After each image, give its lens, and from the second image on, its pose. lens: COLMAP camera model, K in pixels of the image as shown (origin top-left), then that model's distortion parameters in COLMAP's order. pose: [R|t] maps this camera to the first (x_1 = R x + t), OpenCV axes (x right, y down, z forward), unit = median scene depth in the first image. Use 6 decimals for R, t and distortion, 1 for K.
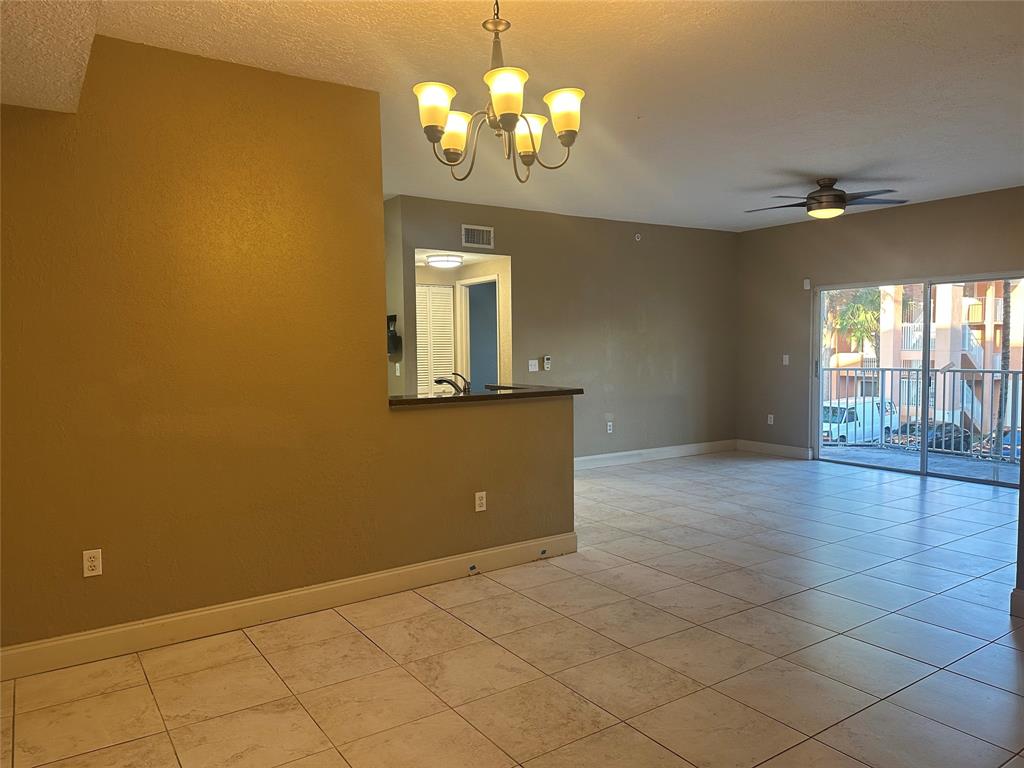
lens RADIAL K [[718.8, 0, 512.0], [0, 718.8, 384.0], [0, 0, 1]] dist [0.099861, -0.135224]
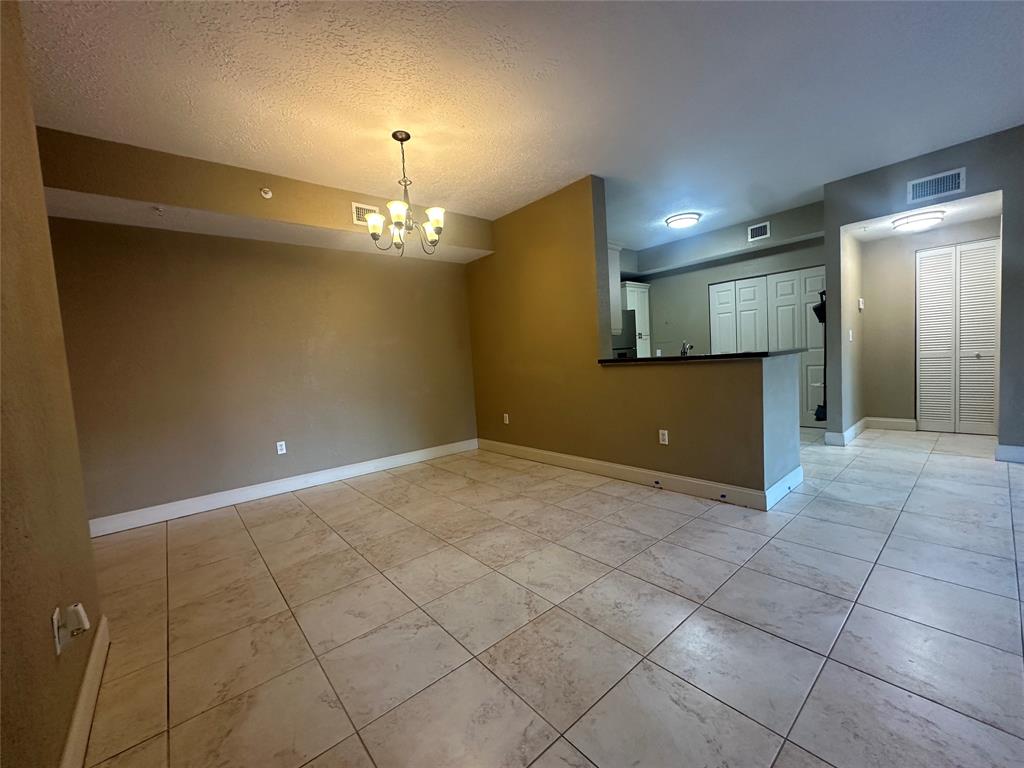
lens RADIAL K [[408.2, 0, 512.0], [0, 408.2, 384.0], [0, 0, 1]] dist [0.000167, 0.000030]
pose [[0.105897, 0.068534, -0.992013, 0.769395], [0.007660, 0.997536, 0.069733, 0.010735], [0.994348, -0.014984, 0.105111, 0.730969]]
